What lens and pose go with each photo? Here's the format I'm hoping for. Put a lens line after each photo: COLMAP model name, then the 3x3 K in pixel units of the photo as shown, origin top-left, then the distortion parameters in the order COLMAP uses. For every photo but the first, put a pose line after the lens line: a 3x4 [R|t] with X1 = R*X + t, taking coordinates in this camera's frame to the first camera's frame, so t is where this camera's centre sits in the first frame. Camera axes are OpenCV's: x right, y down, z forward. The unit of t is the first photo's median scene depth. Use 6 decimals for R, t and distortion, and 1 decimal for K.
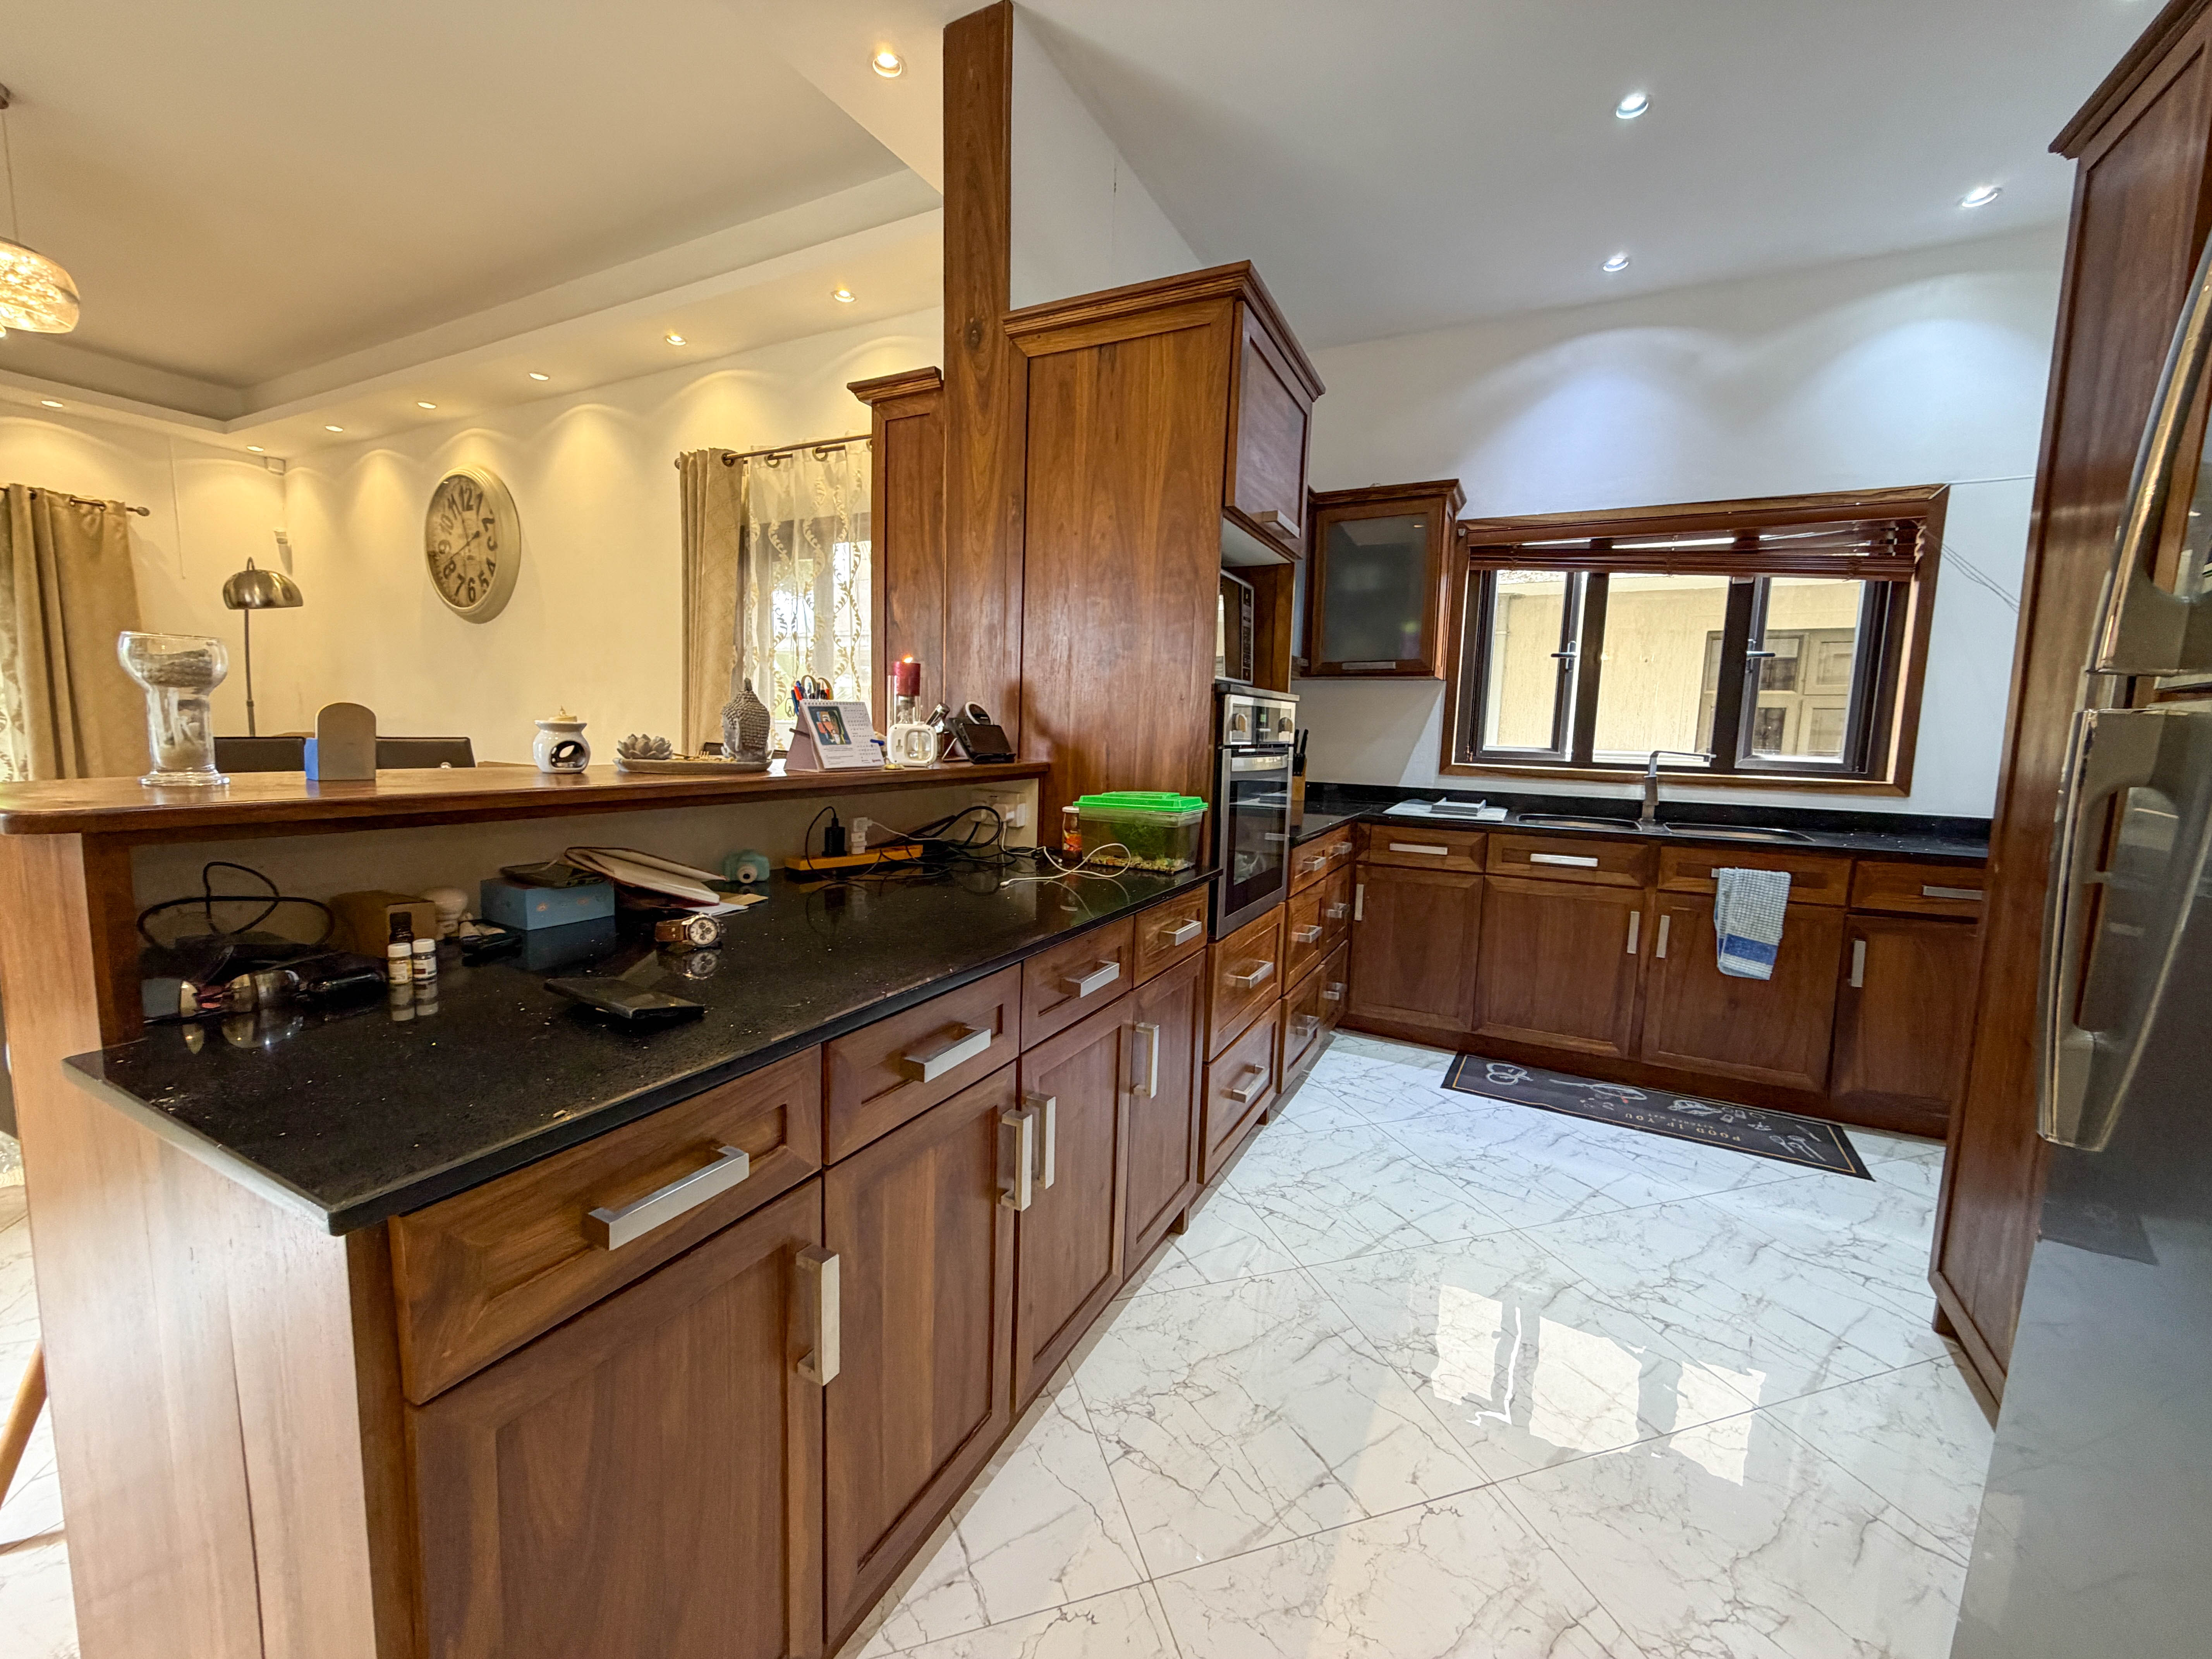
lens RADIAL K [[884.5, 0, 1106.0], [0, 884.5, 829.5], [0, 0, 1]] dist [-0.001691, -0.000353]
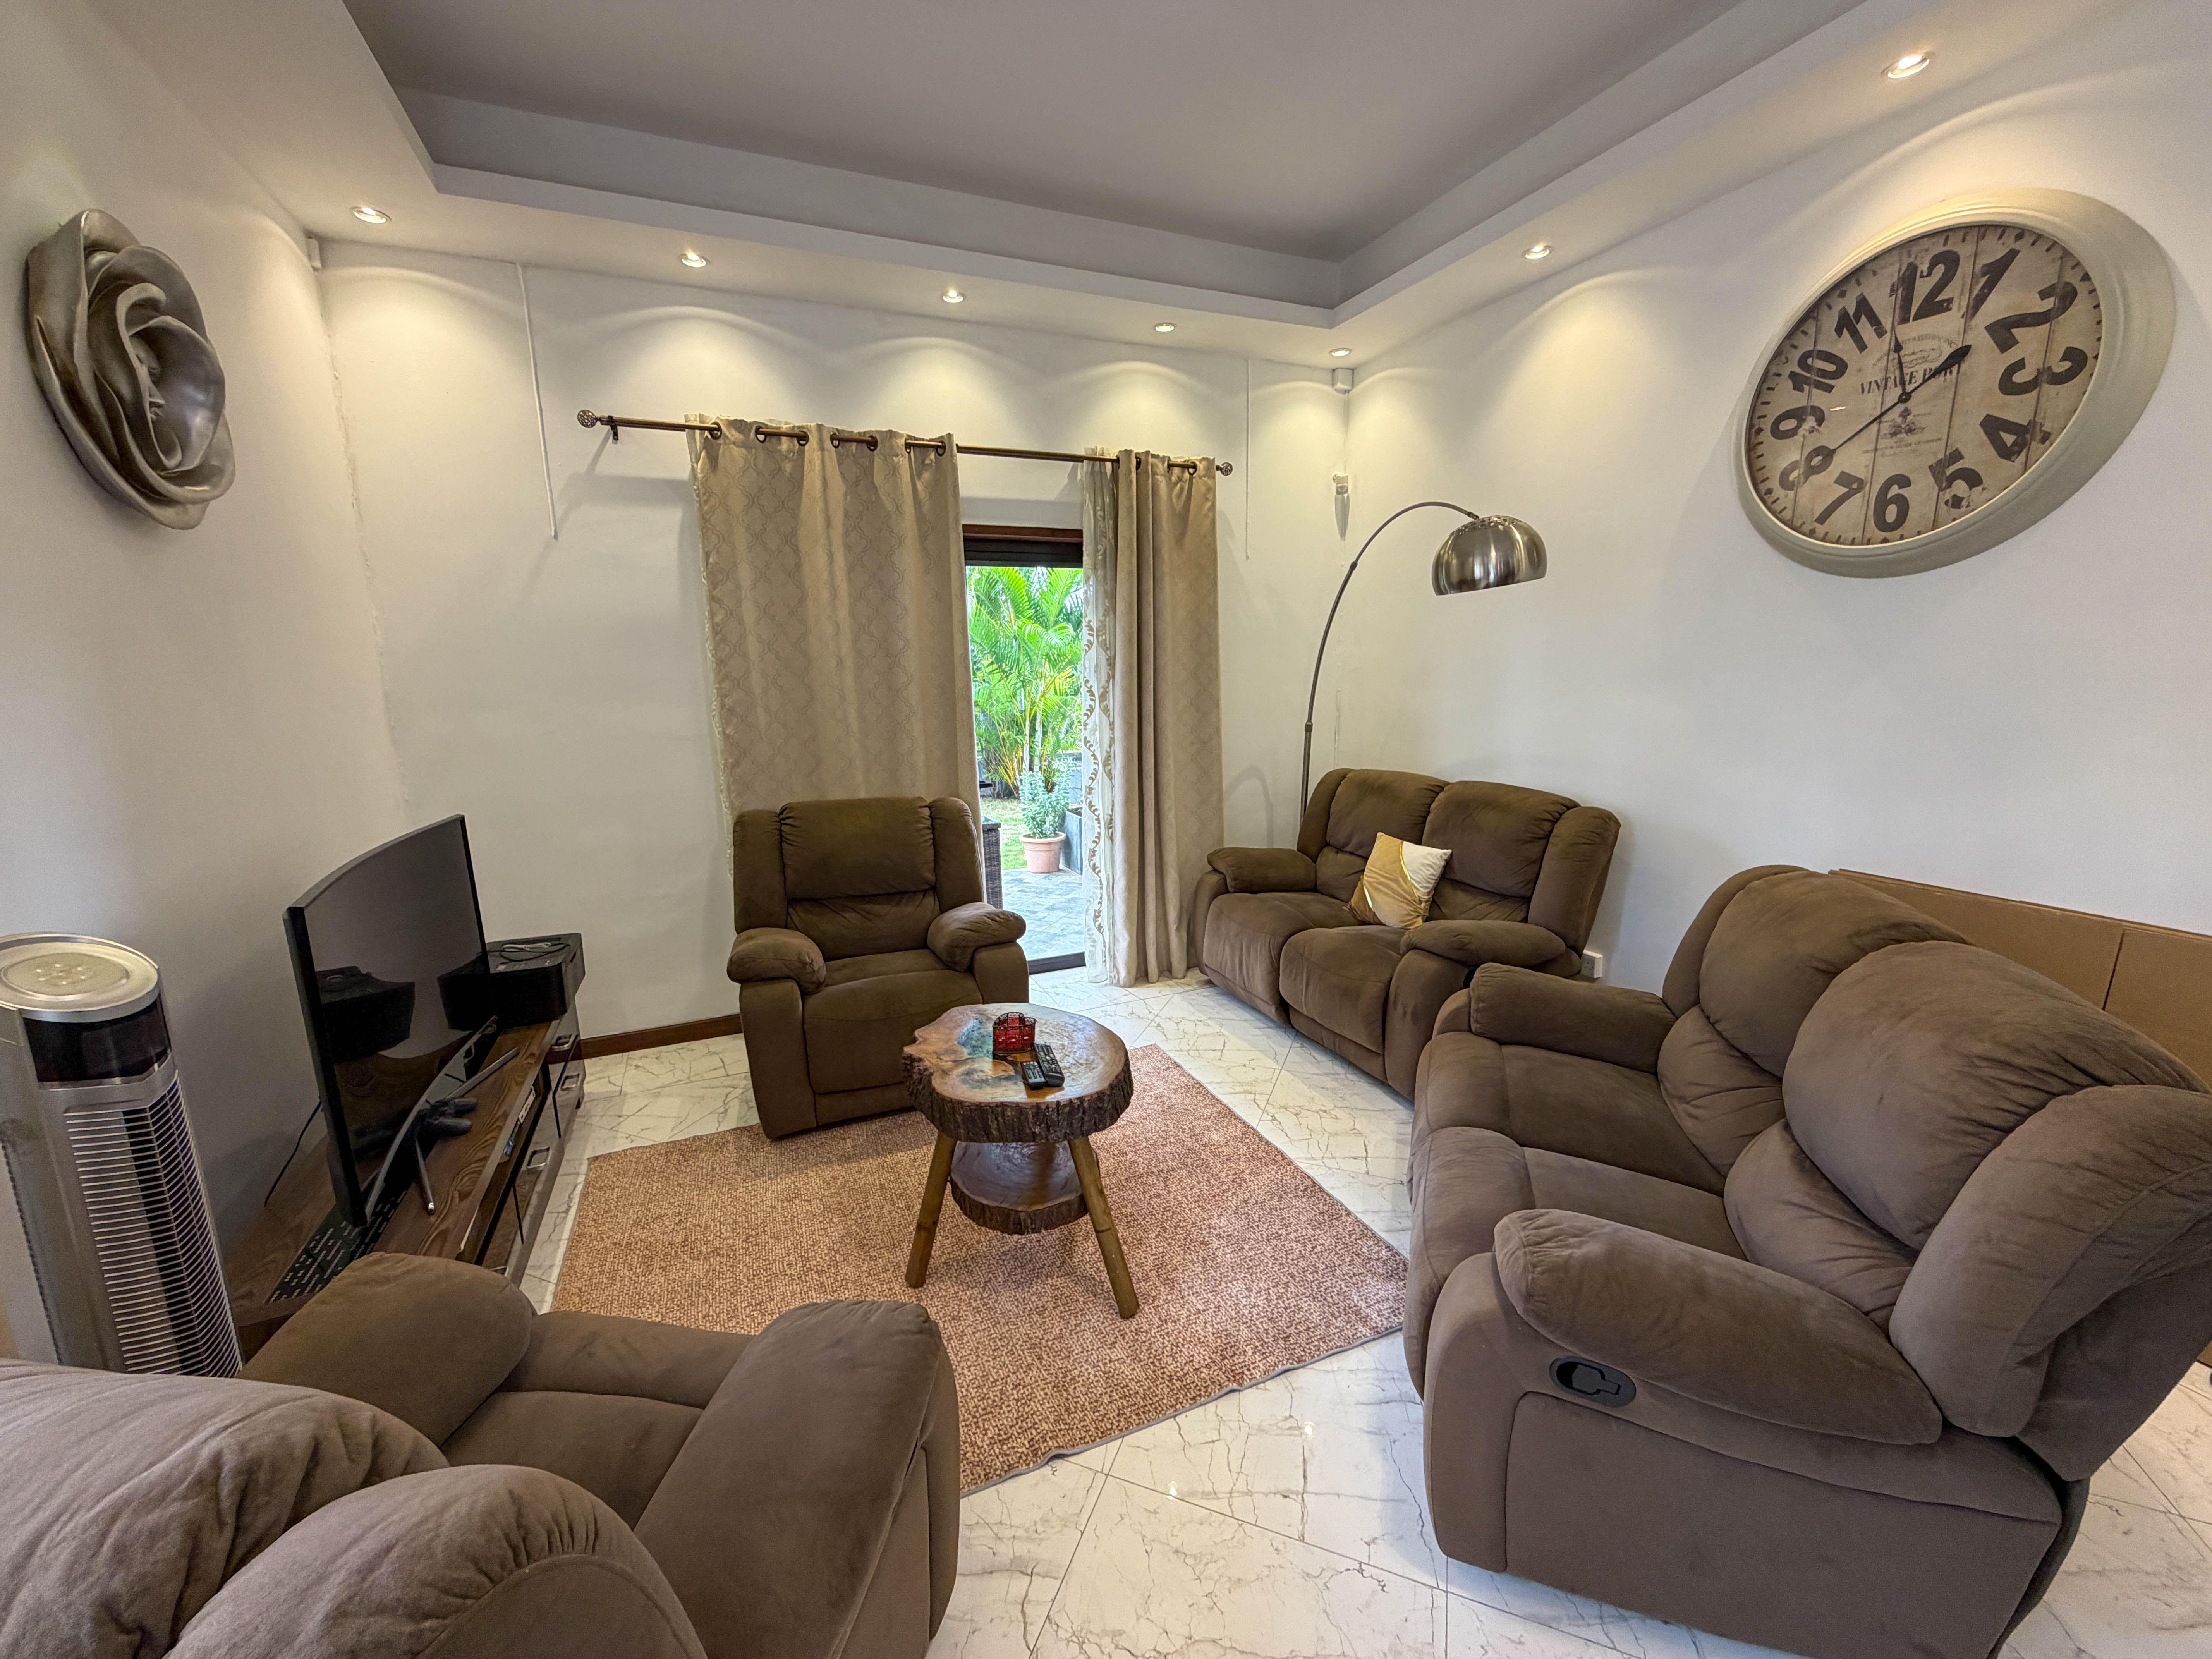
lens RADIAL K [[884.5, 0, 1106.0], [0, 884.5, 829.5], [0, 0, 1]] dist [-0.001691, -0.000353]
pose [[0.772457, 0.074882, -0.630637, -0.744910], [-0.034382, 0.996499, 0.076211, -0.127541], [0.634135, -0.037187, 0.772327, 0.396326]]
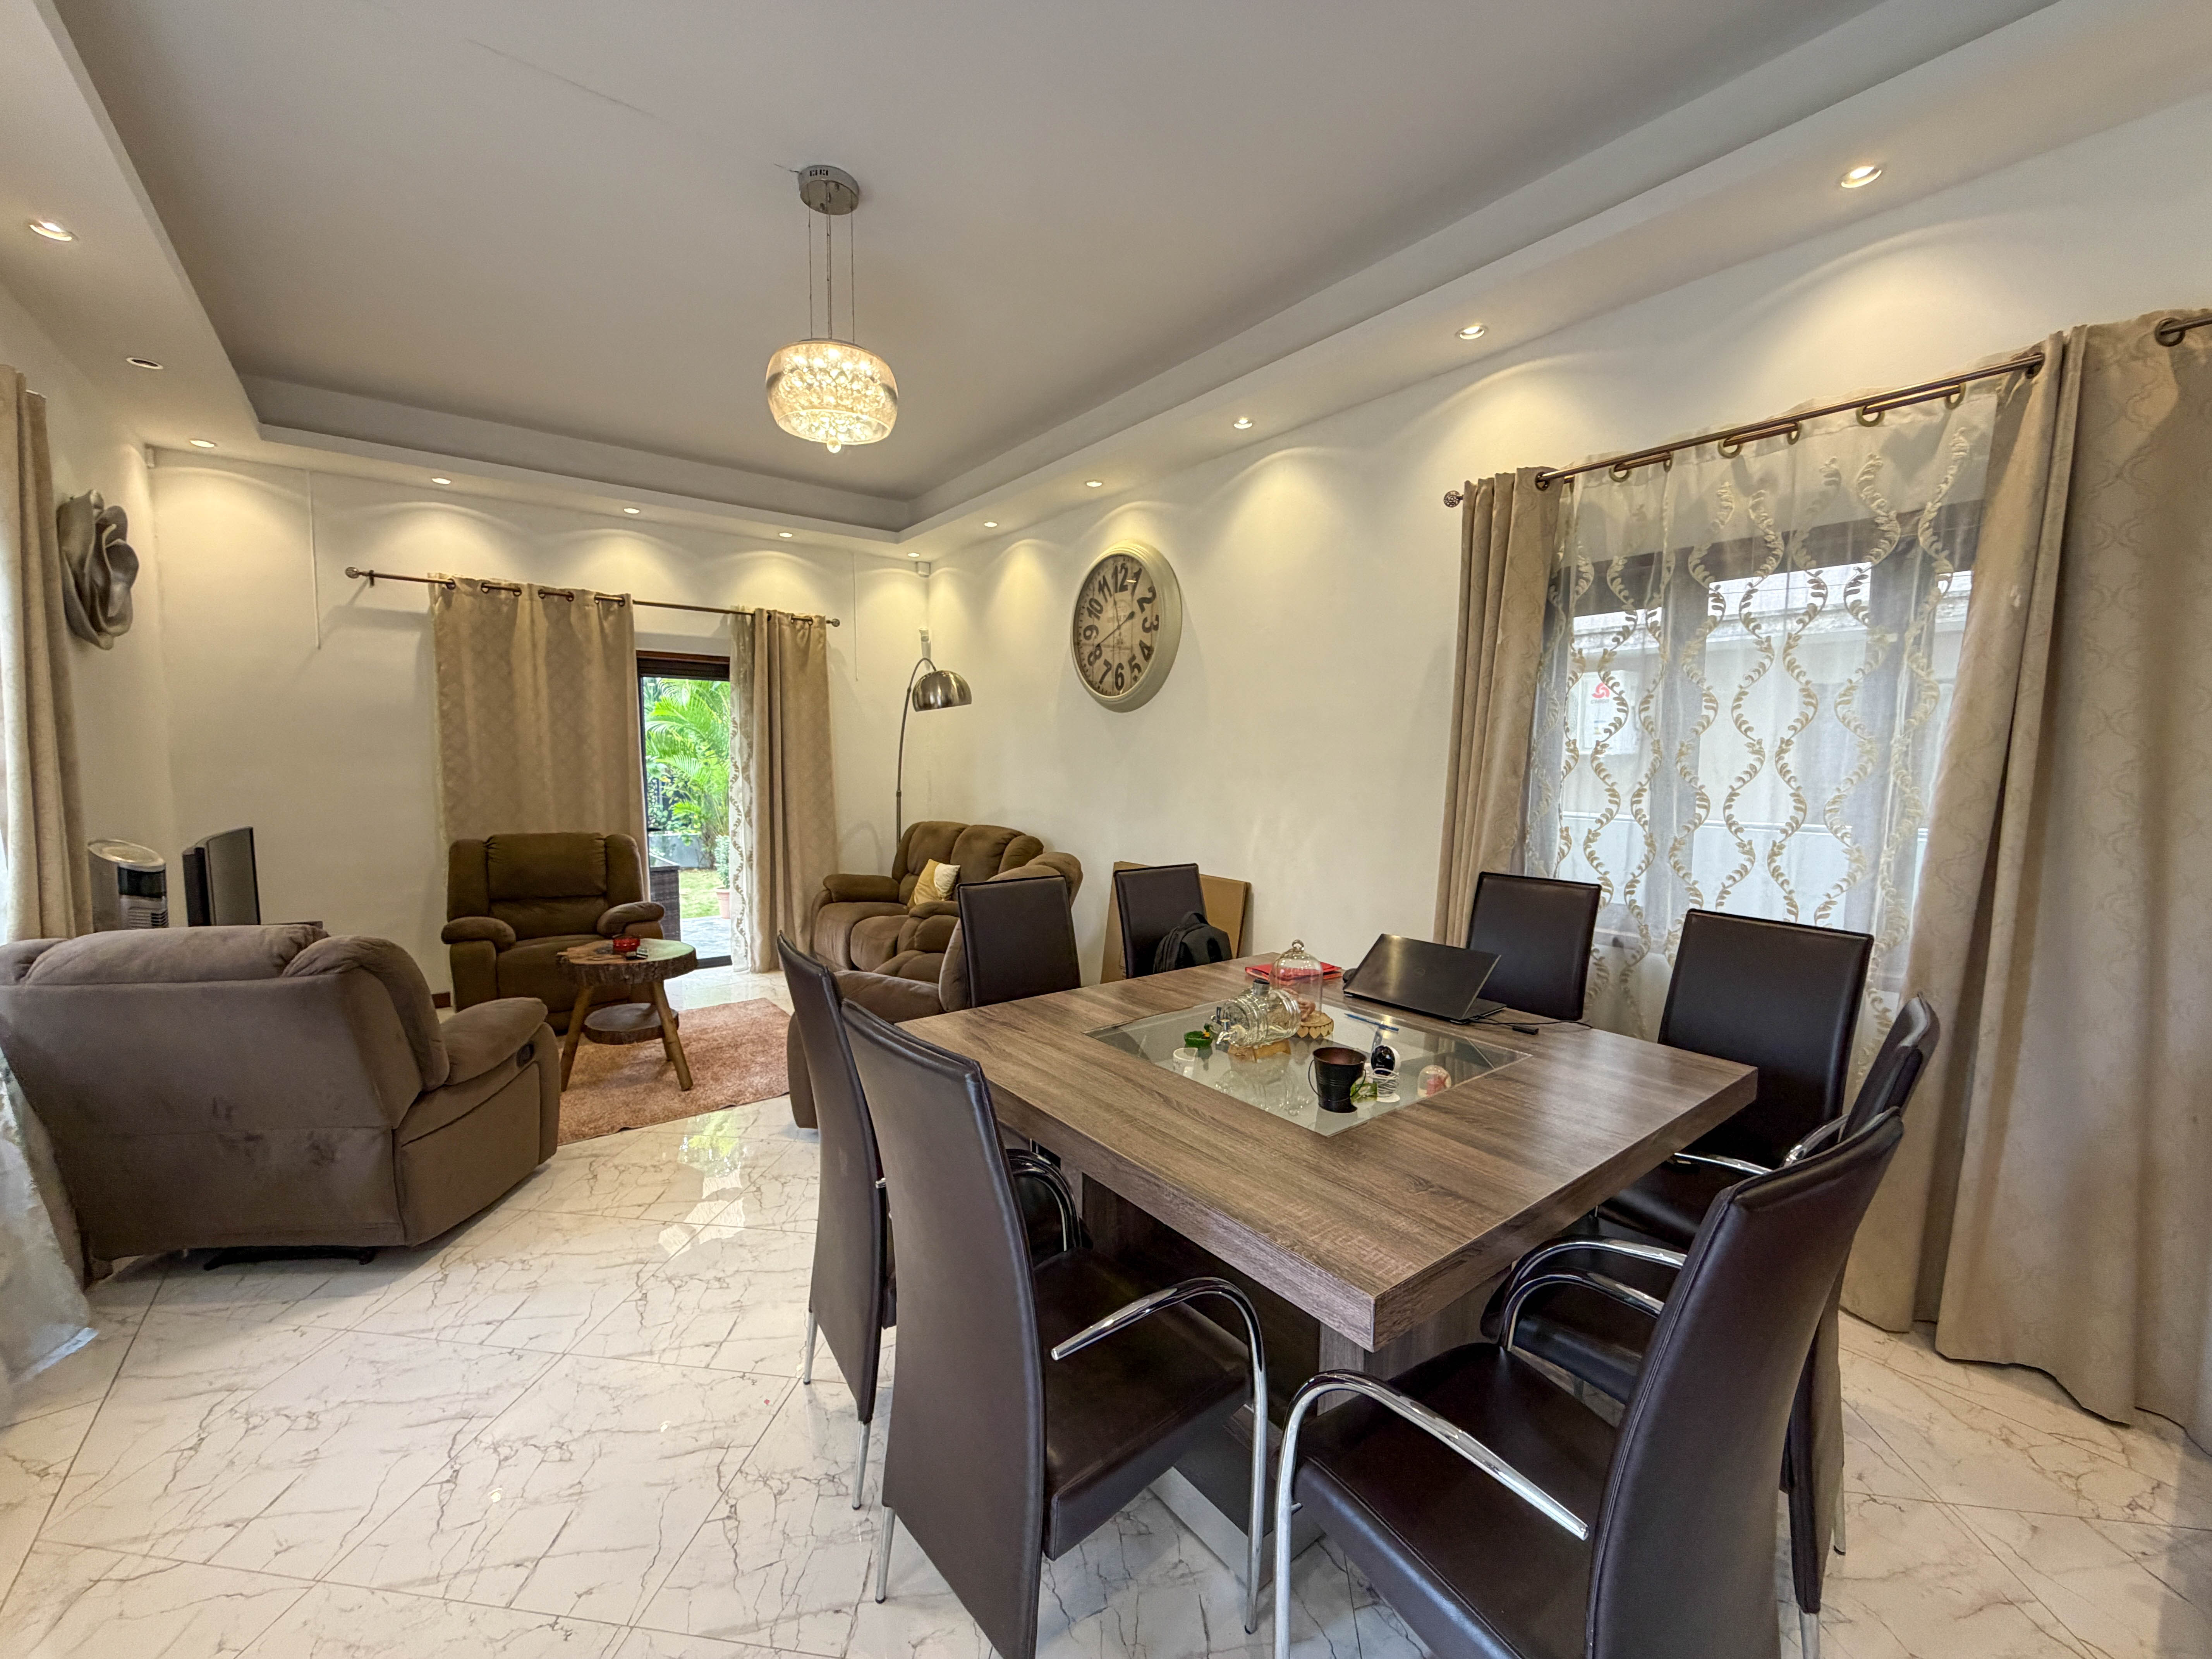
lens RADIAL K [[884.5, 0, 1106.0], [0, 884.5, 829.5], [0, 0, 1]] dist [-0.001691, -0.000353]
pose [[0.906312, 0.012090, -0.422436, -0.346634], [-0.031186, 0.998779, -0.038323, -0.078175], [0.421457, 0.047907, 0.905582, 0.172235]]
